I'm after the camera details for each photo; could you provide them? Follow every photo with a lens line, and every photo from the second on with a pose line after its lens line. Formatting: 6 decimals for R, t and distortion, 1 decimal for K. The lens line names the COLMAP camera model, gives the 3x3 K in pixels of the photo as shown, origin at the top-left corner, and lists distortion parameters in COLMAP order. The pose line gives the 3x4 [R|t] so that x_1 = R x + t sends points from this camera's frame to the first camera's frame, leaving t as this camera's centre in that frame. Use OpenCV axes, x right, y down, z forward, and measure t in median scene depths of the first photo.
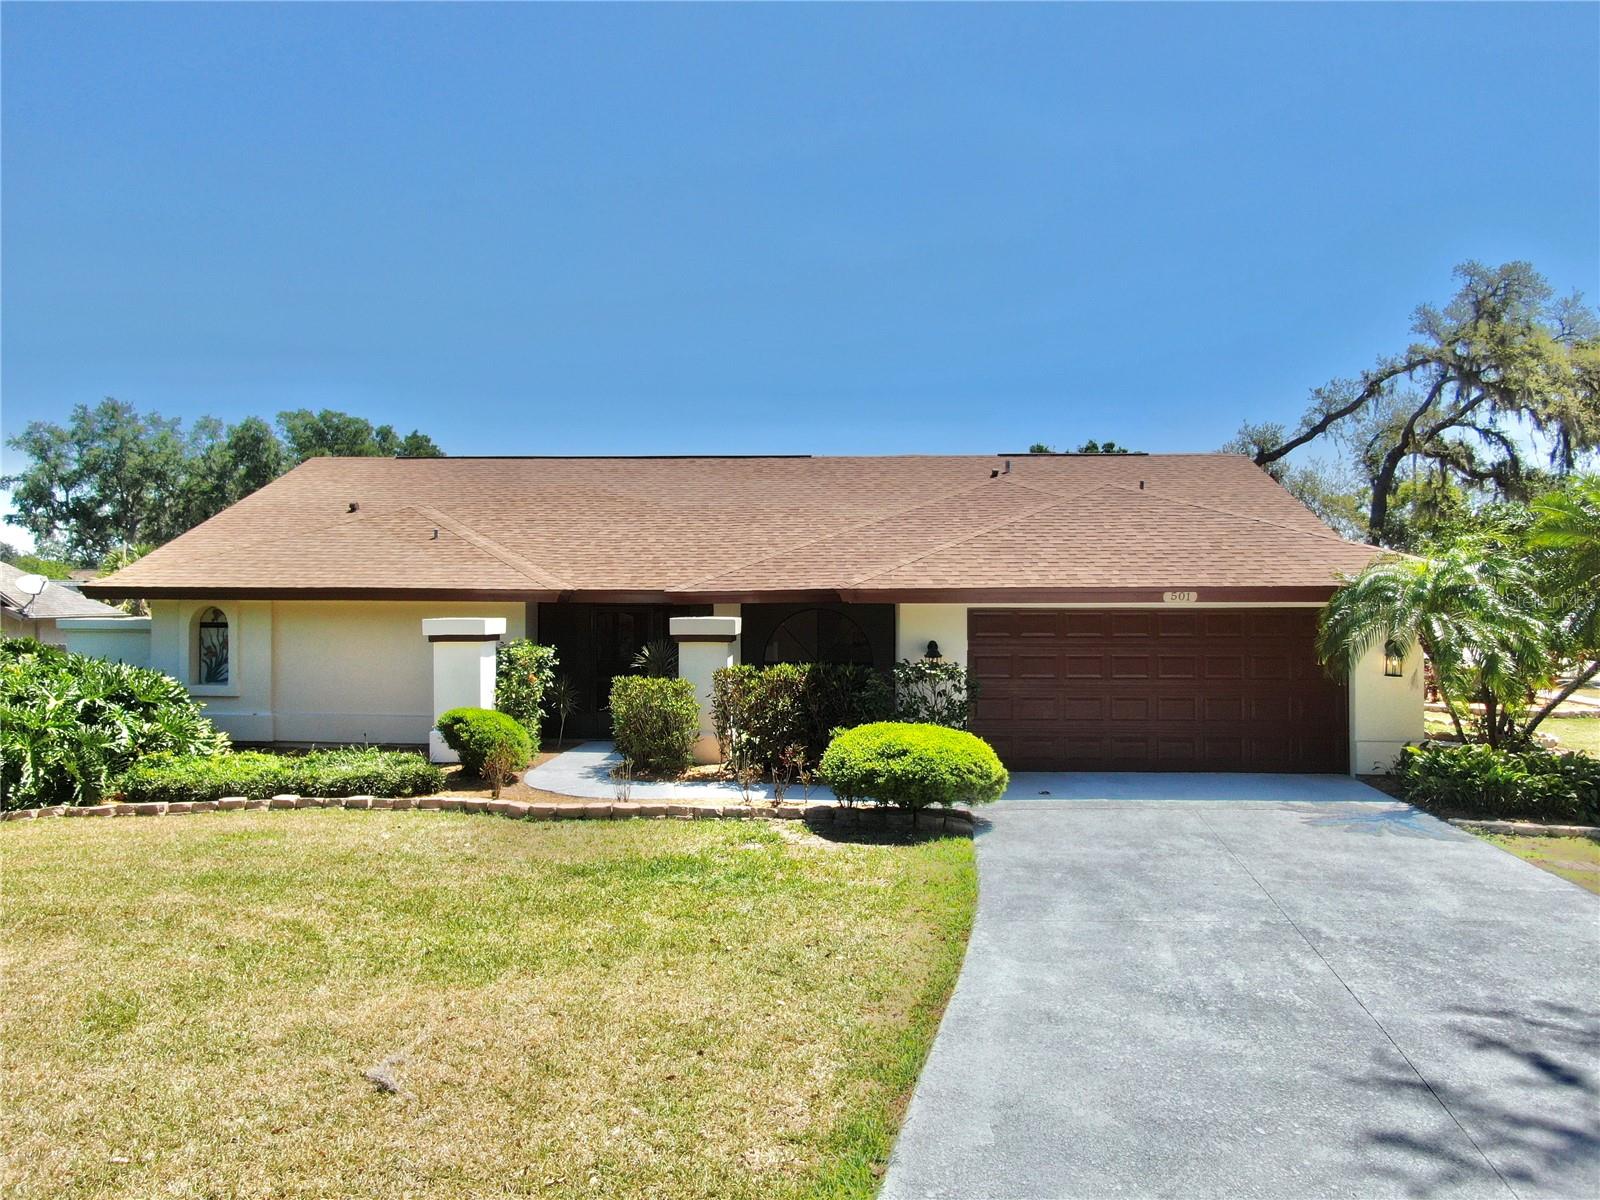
lens RADIAL K [[1152.5, 0, 803.2], [0, 1152.5, 599.2], [0, 0, 1]] dist [-0.013990, 0.004525]
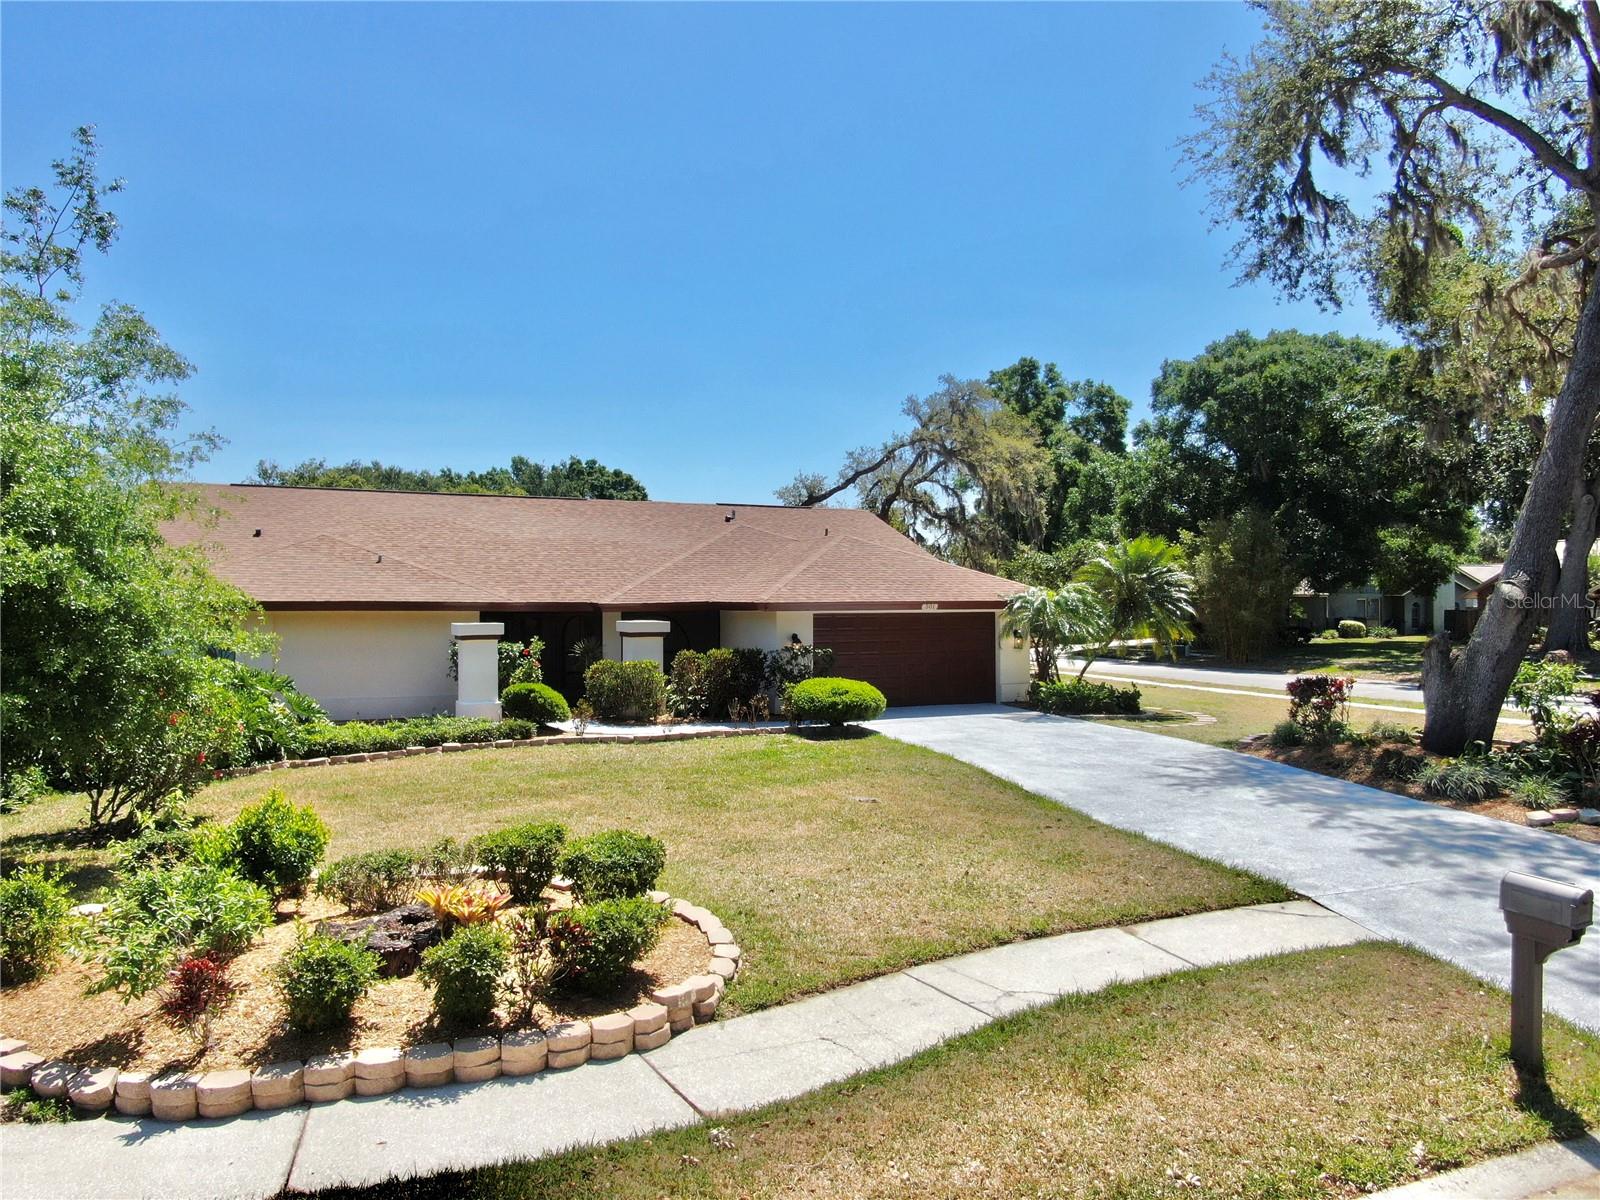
lens RADIAL K [[1152.5, 0, 803.4], [0, 1152.5, 606.3], [0, 0, 1]] dist [-0.013990, 0.004525]
pose [[0.875327, -0.003947, 0.483515, -0.684309], [0.001732, 0.999986, 0.005027, -0.011638], [-0.483528, -0.003563, 0.875321, -0.466631]]
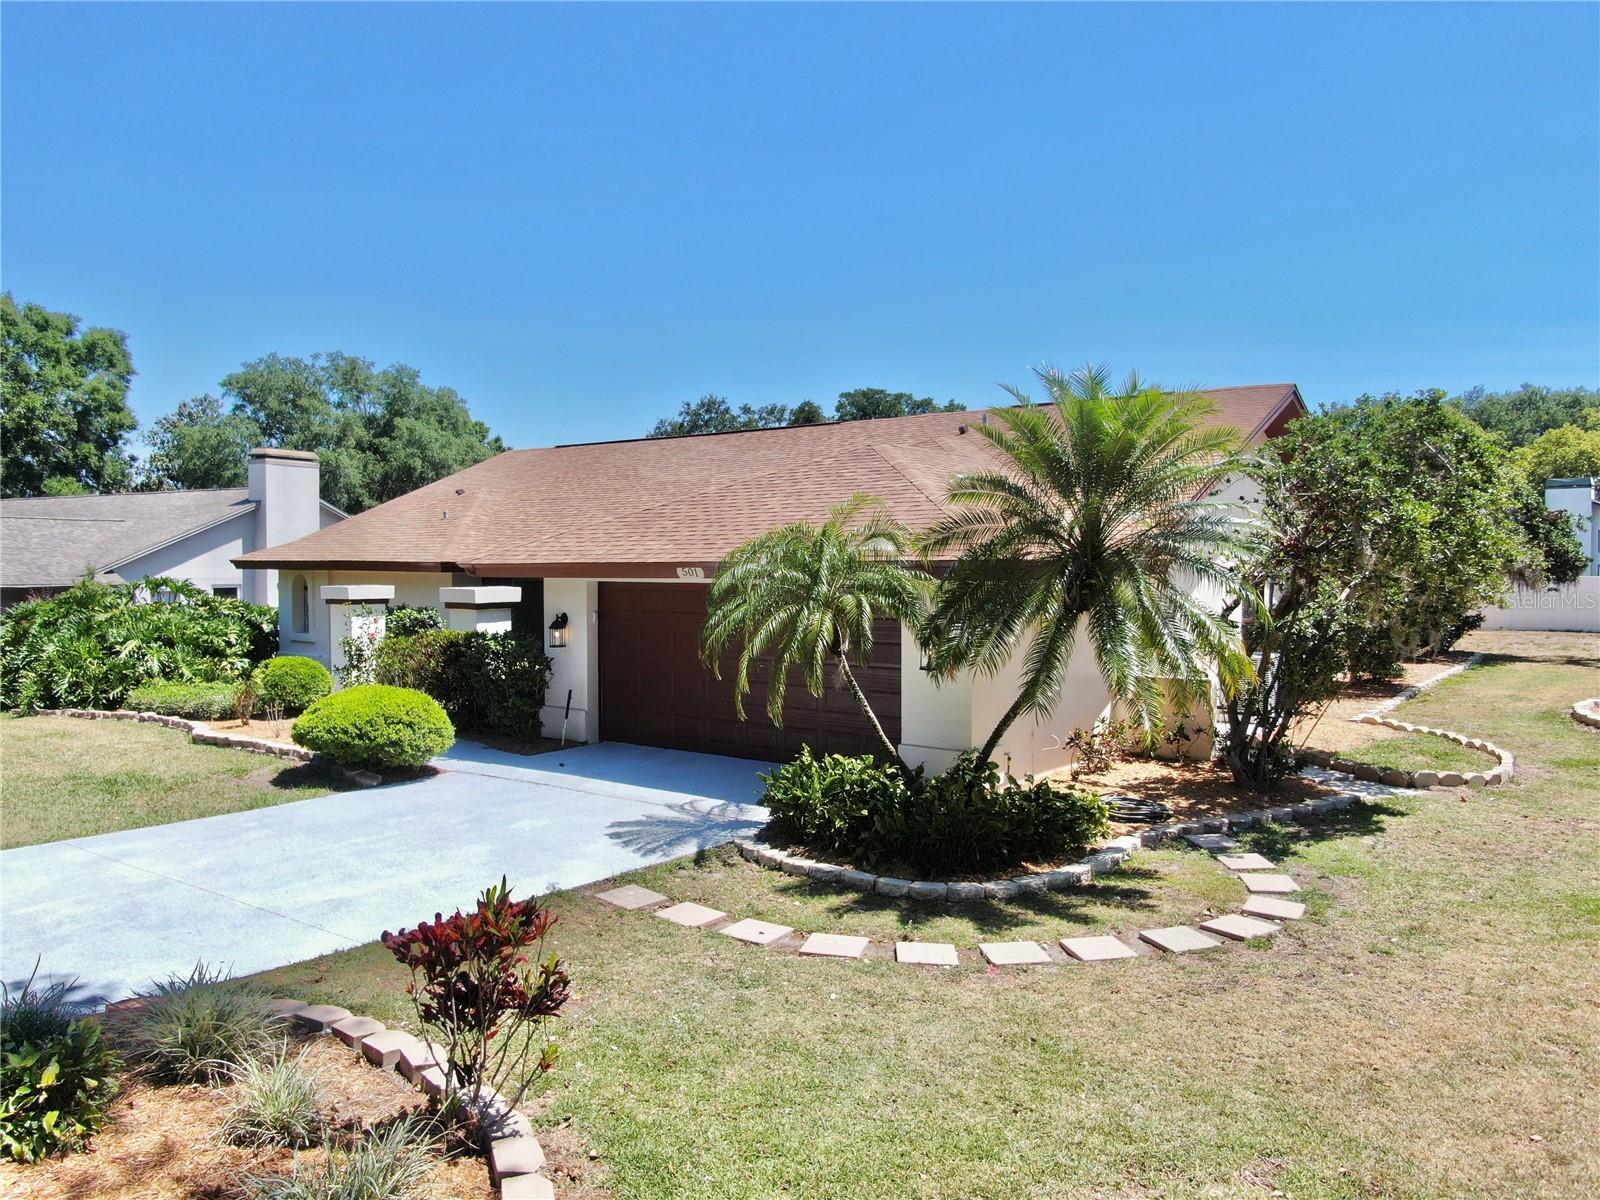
lens RADIAL K [[1152.5, 0, 797.4], [0, 1152.5, 561.1], [0, 0, 1]] dist [-0.013990, 0.004525]
pose [[0.828627, -0.002370, -0.559796, 0.875848], [0.004901, 0.999983, 0.003021, -0.012809], [0.559779, -0.005247, 0.828625, 0.251818]]
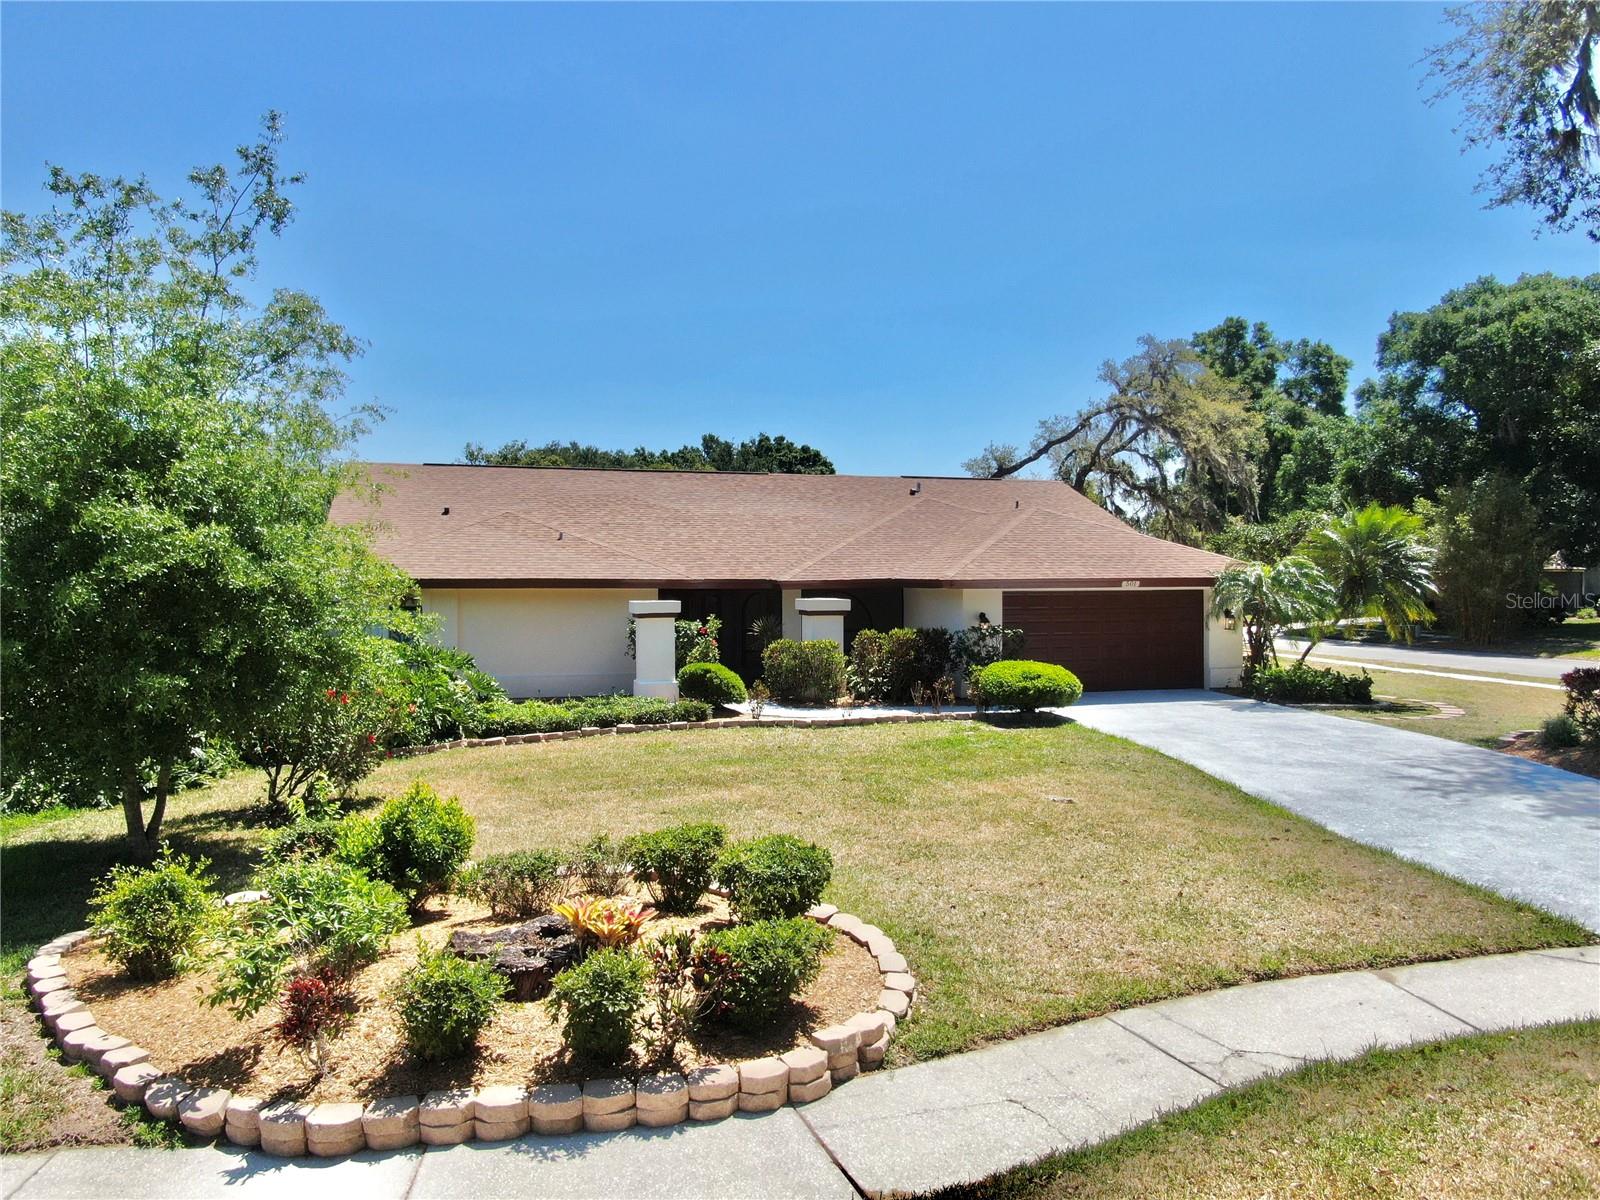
lens RADIAL K [[1152.5, 0, 806.3], [0, 1152.5, 601.2], [0, 0, 1]] dist [-0.013990, 0.004525]
pose [[0.941508, -0.010095, 0.336838, -0.642539], [0.003018, 0.999764, 0.021527, -0.013510], [-0.336976, -0.019251, 0.941316, -0.394739]]
